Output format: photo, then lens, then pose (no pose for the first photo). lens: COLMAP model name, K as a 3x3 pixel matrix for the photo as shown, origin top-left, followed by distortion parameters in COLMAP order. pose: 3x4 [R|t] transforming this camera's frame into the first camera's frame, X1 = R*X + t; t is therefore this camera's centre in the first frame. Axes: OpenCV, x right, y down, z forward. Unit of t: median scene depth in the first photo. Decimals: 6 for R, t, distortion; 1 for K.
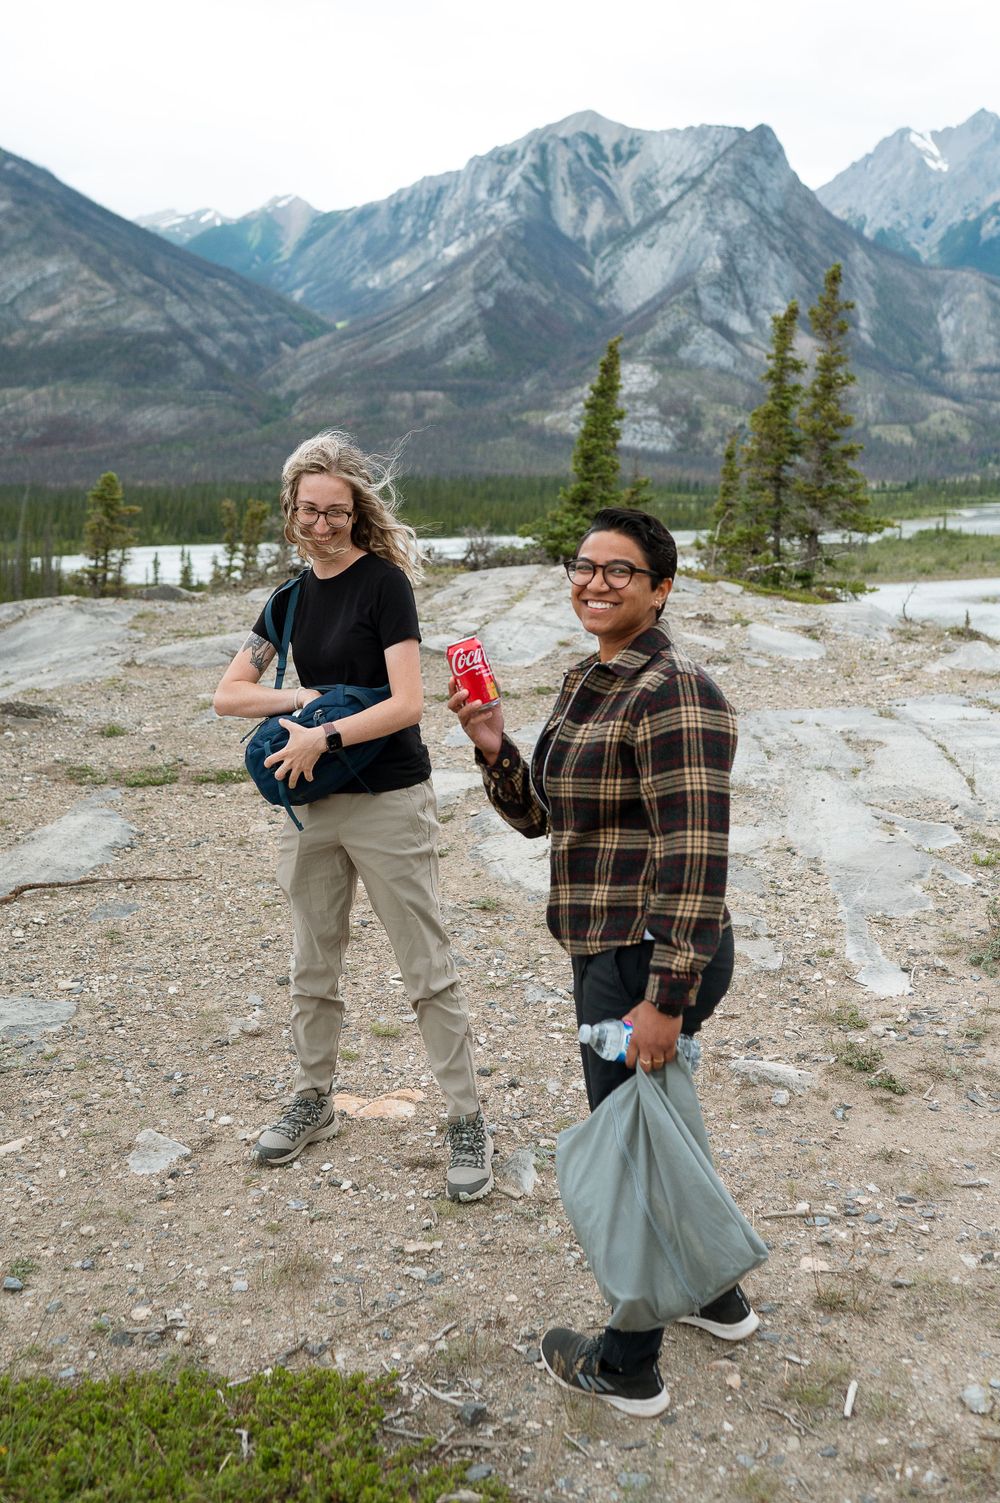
lens RADIAL K [[1610.4, 0, 509.8], [0, 1610.4, 641.1], [0, 0, 1]] dist [-0.002371, 0.009707]
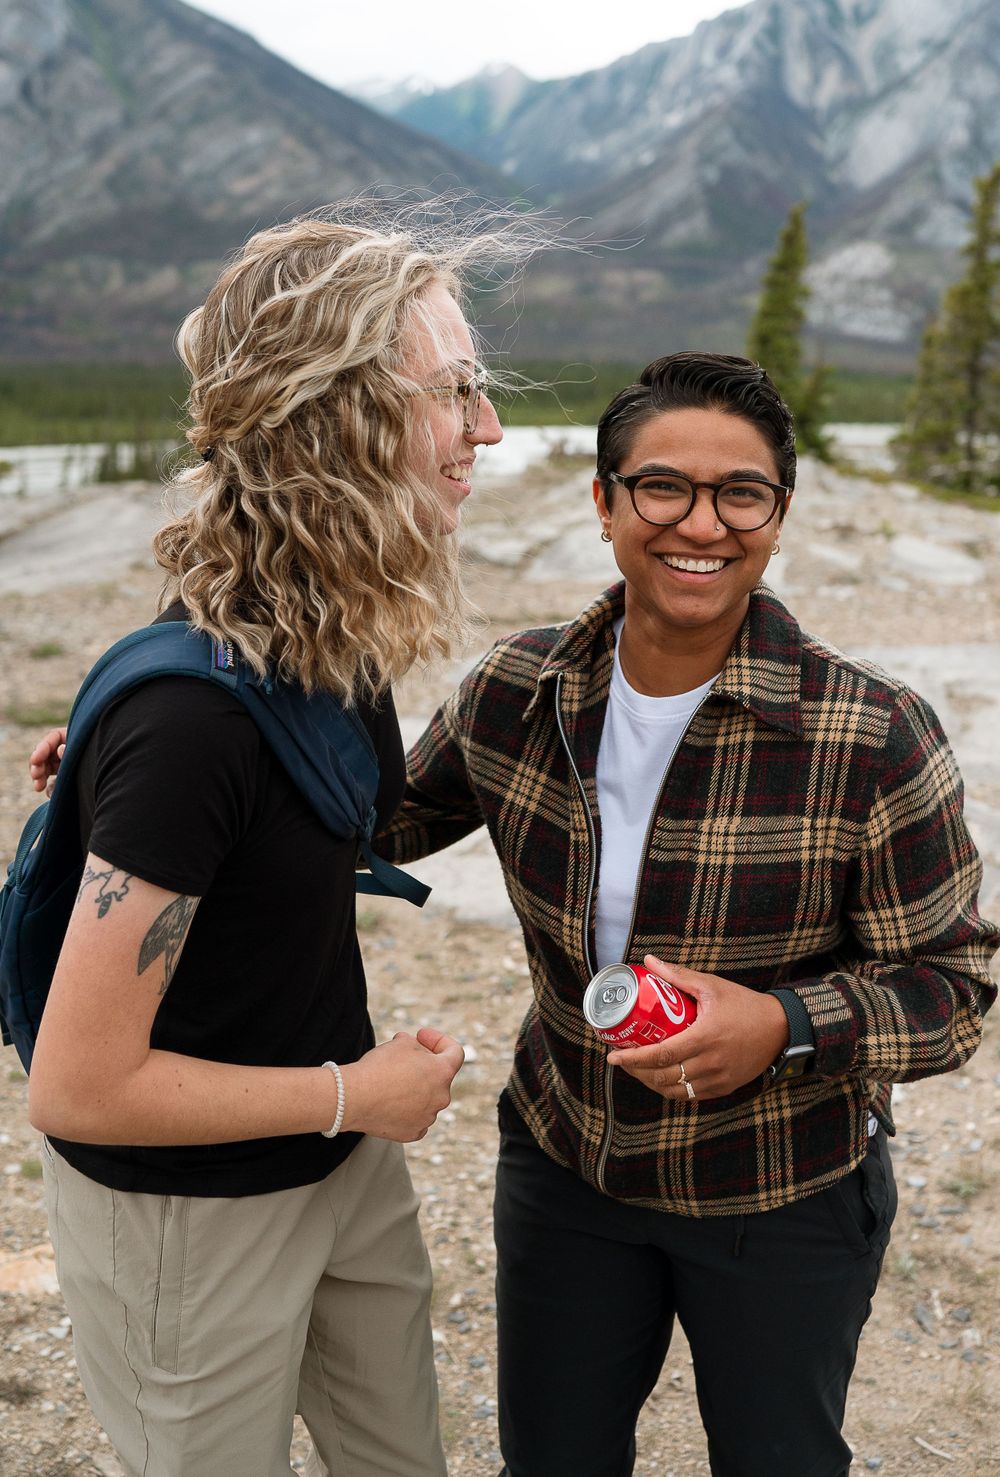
lens RADIAL K [[1698.5, 0, 564.8], [0, 1698.5, 616.4], [0, 0, 1]] dist [-0.009411, 0.014466]
pose [[0.995201, 0.031246, -0.092727, 0.037814], [-0.026917, 0.998505, 0.047579, -0.004175], [0.094075, -0.044855, 0.994554, 0.062260]]
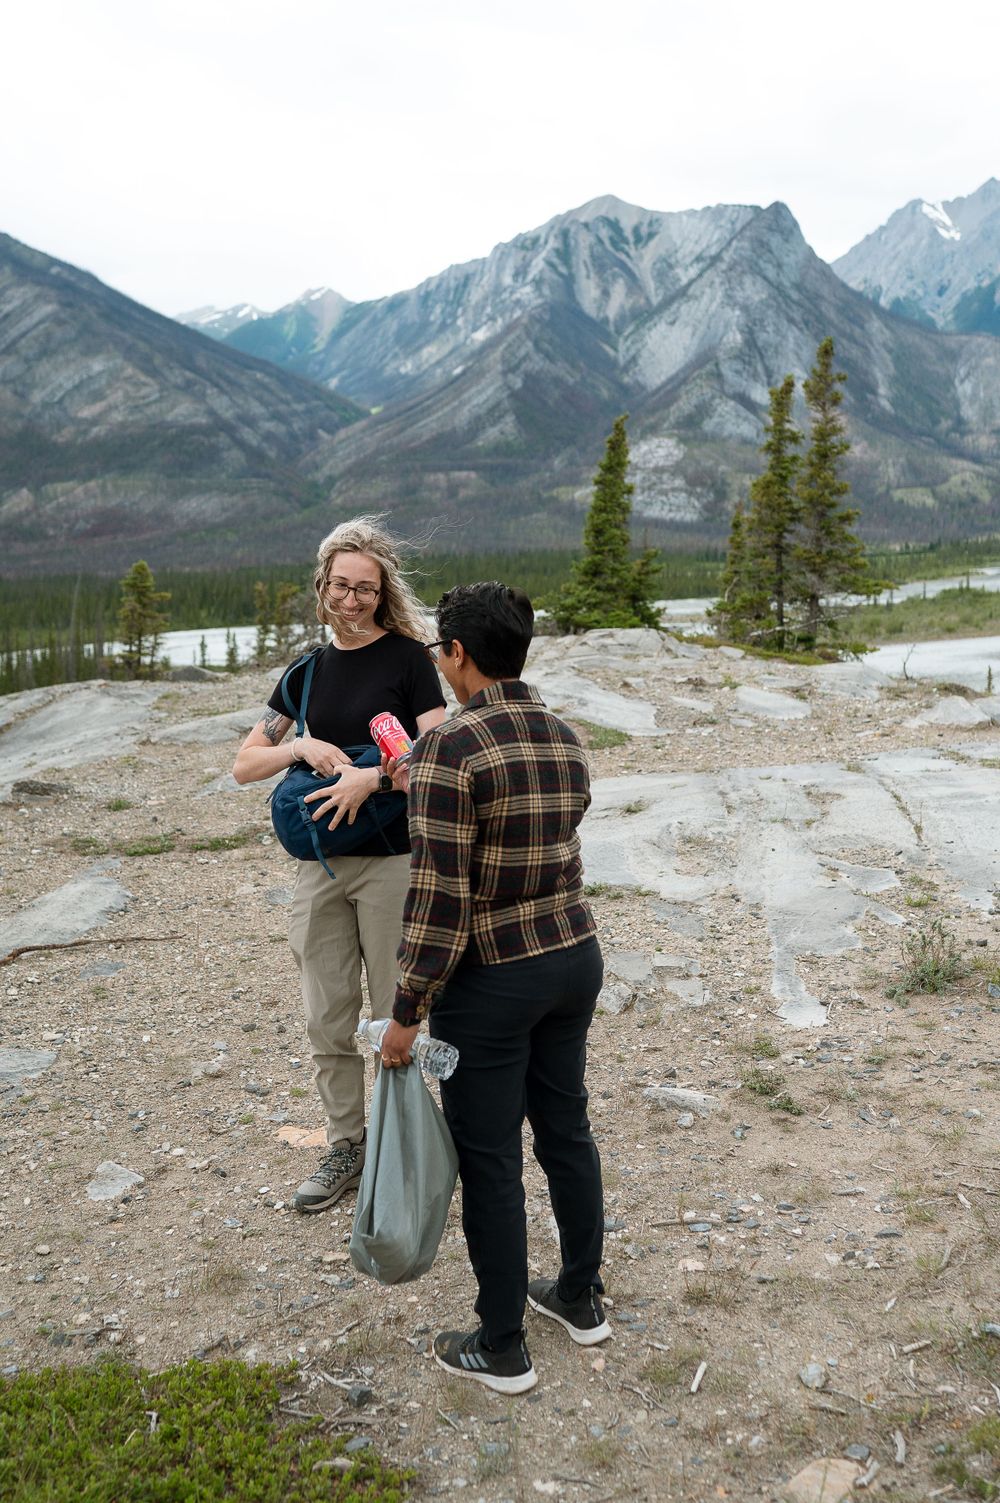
lens RADIAL K [[1561.9, 0, 500.8], [0, 1561.9, 687.7], [0, 0, 1]] dist [-0.001252, 0.008211]
pose [[0.999061, -0.031170, -0.030097, 0.015749], [0.030718, 0.999410, -0.015351, 0.000645], [0.030558, 0.014412, 0.999429, -0.012106]]
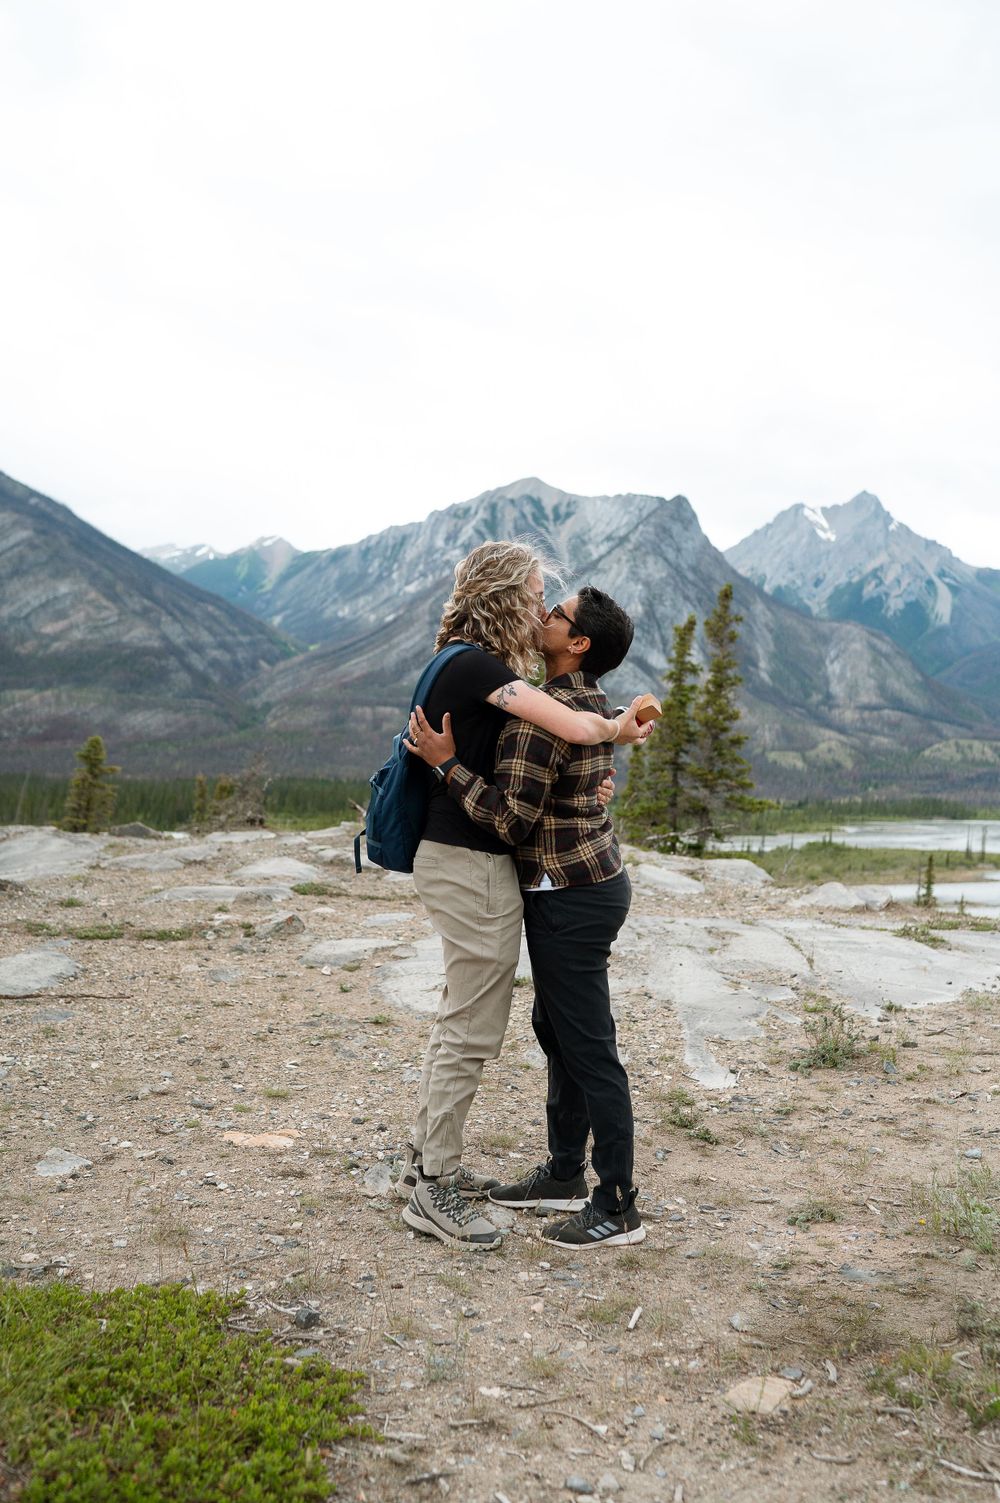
lens RADIAL K [[1414.4, 0, 500.0], [0, 1414.4, 751.5], [0, 0, 1]] dist [-0.001288, 0.009365]
pose [[0.998776, 0.038443, 0.031116, 0.008613], [-0.034229, 0.991418, -0.126166, 0.025444], [-0.035699, 0.124947, 0.991521, -0.007736]]
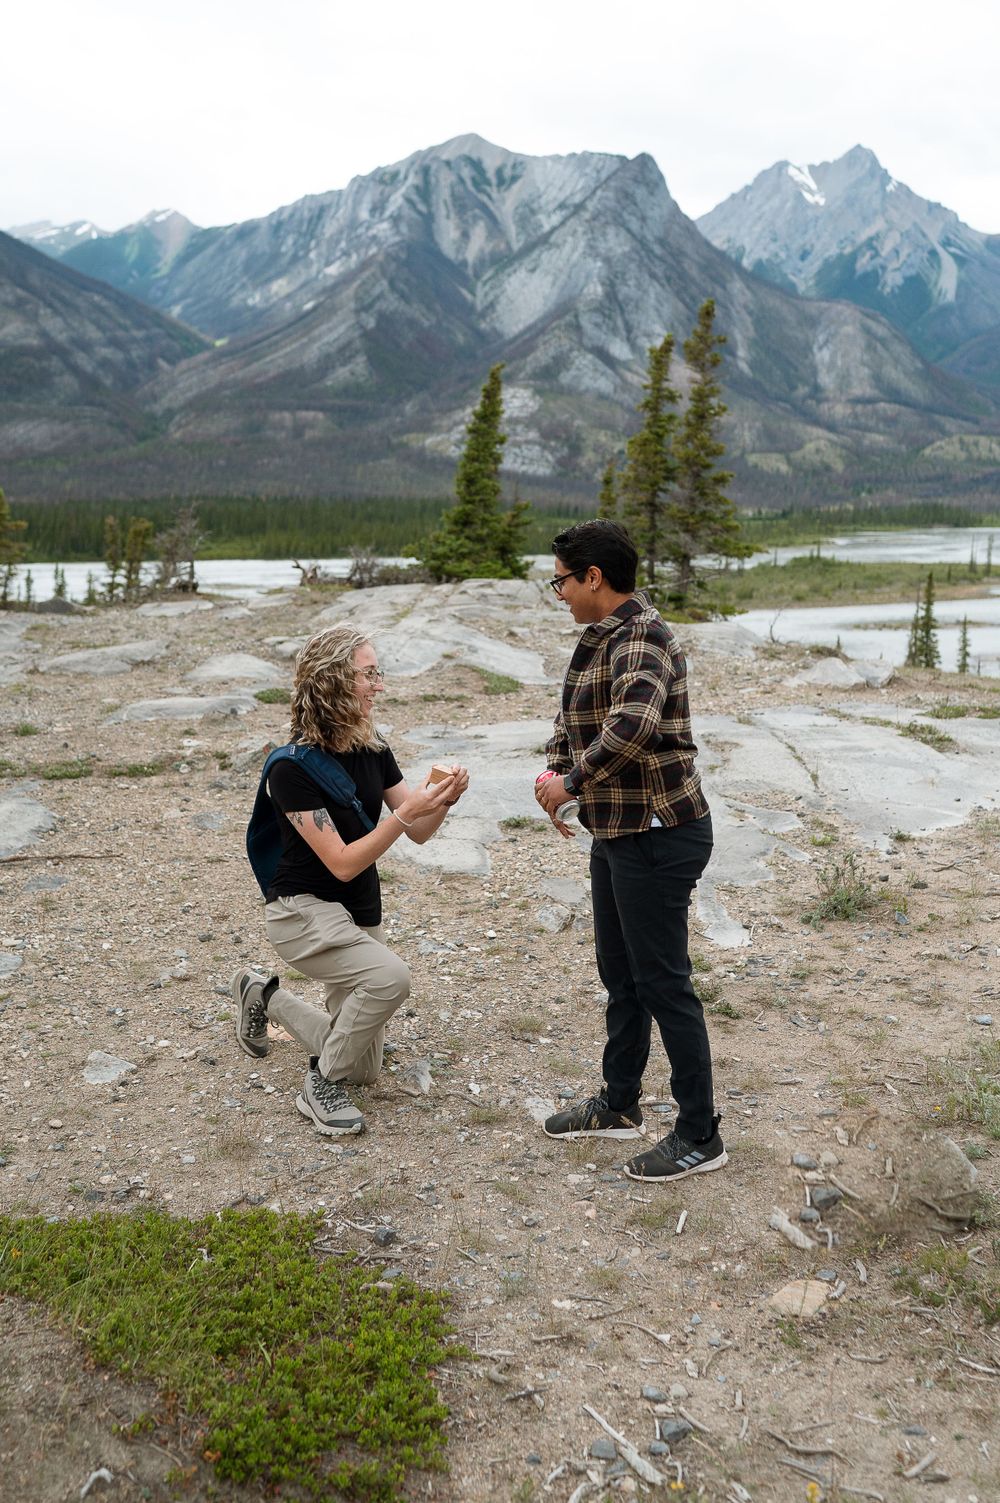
lens RADIAL K [[1615.6, 0, 508.6], [0, 1615.6, 658.3], [0, 0, 1]] dist [-0.001711, 0.004036]
pose [[0.997206, 0.008328, 0.074235, -0.003090], [-0.008048, 0.999959, -0.004059, 0.003865], [-0.074266, 0.003450, 0.997233, -0.034612]]
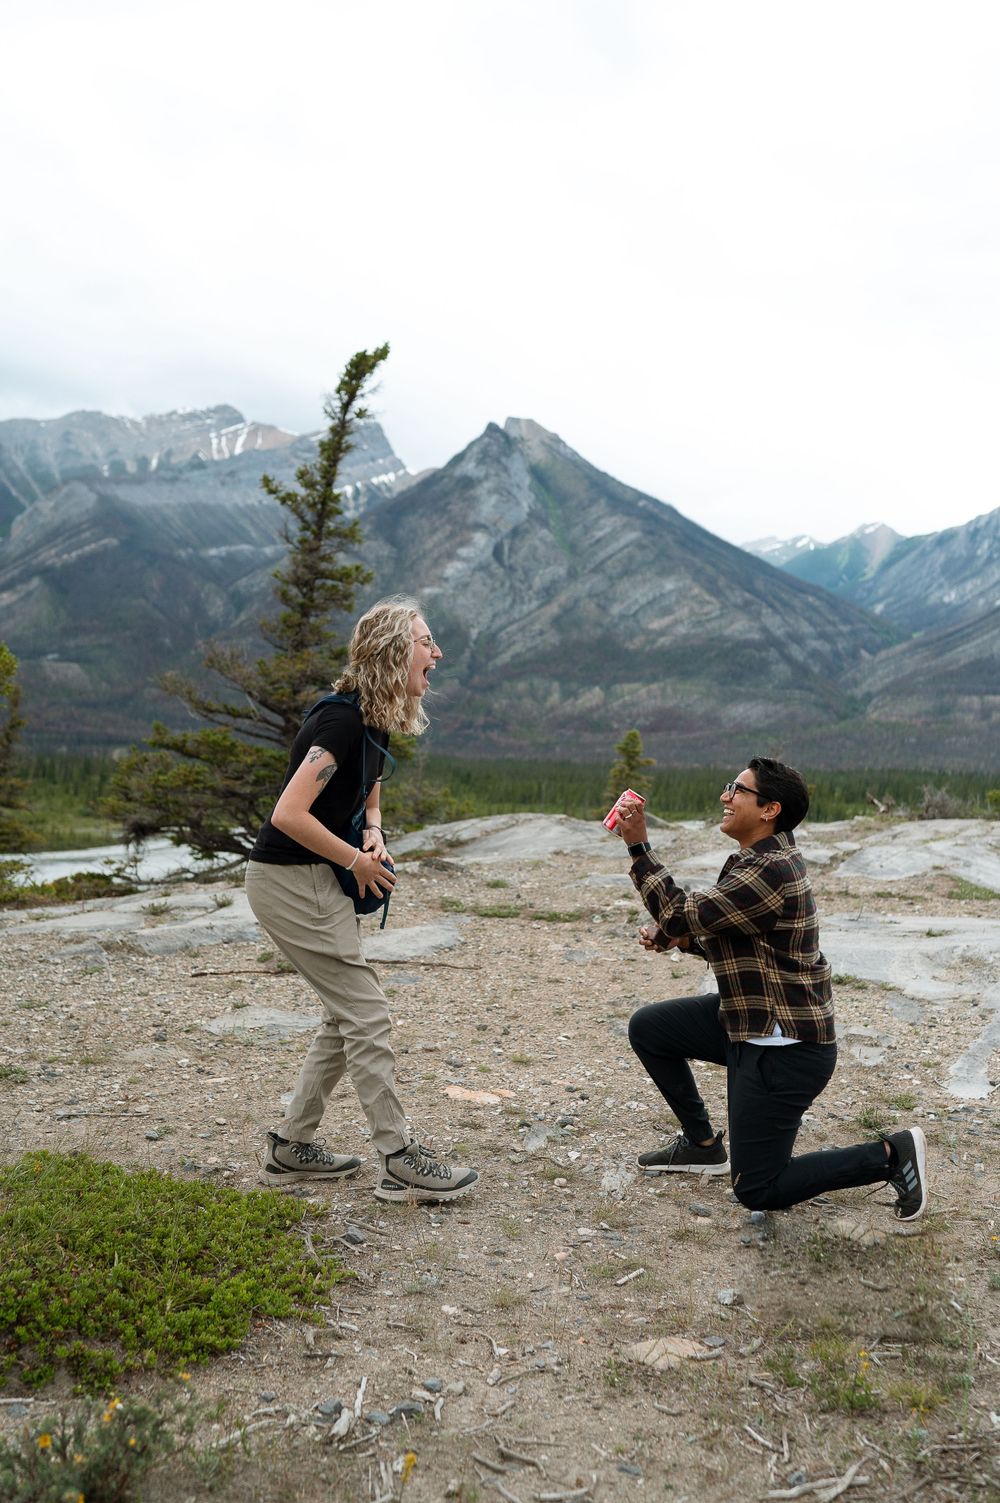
lens RADIAL K [[1413.5, 0, 500.0], [0, 1413.5, 751.5], [0, 0, 1]] dist [-0.012327, 0.004753]
pose [[0.924573, 0.041733, -0.378712, 0.067364], [-0.083522, 0.992006, -0.094590, 0.022210], [0.371737, 0.119086, 0.920668, -0.015160]]
